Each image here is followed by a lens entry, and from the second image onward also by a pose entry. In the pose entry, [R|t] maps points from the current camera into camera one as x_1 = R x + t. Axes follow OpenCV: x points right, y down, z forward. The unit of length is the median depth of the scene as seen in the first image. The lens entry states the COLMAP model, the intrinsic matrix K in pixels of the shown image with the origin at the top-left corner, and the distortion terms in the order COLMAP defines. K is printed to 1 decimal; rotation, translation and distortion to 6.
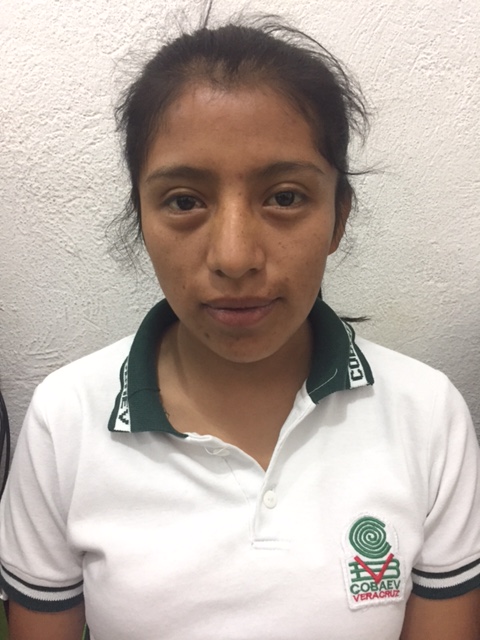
lens RADIAL K [[614.0, 0, 245.5], [0, 614.0, 349.5], [0, 0, 1]] dist [0.092504, -0.139592]
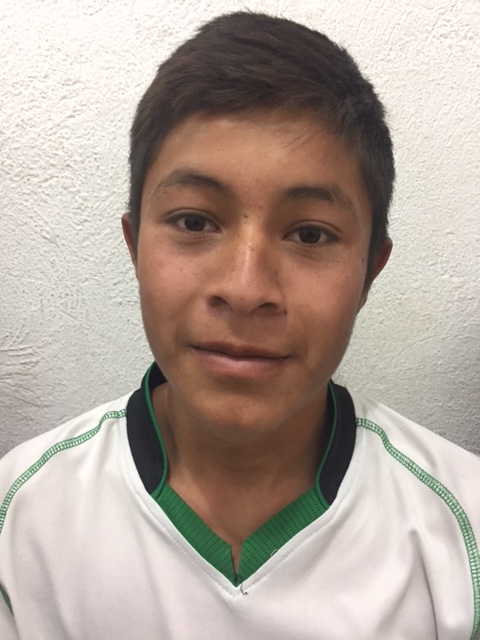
lens RADIAL K [[458.2, 0, 249.8], [0, 458.2, 320.3], [0, 0, 1]] dist [0.059225, -0.061846]
pose [[0.999739, 0.013376, 0.018525, 0.002080], [-0.012523, 0.998891, -0.045387, -0.010377], [-0.019111, 0.045143, 0.998798, 0.332978]]
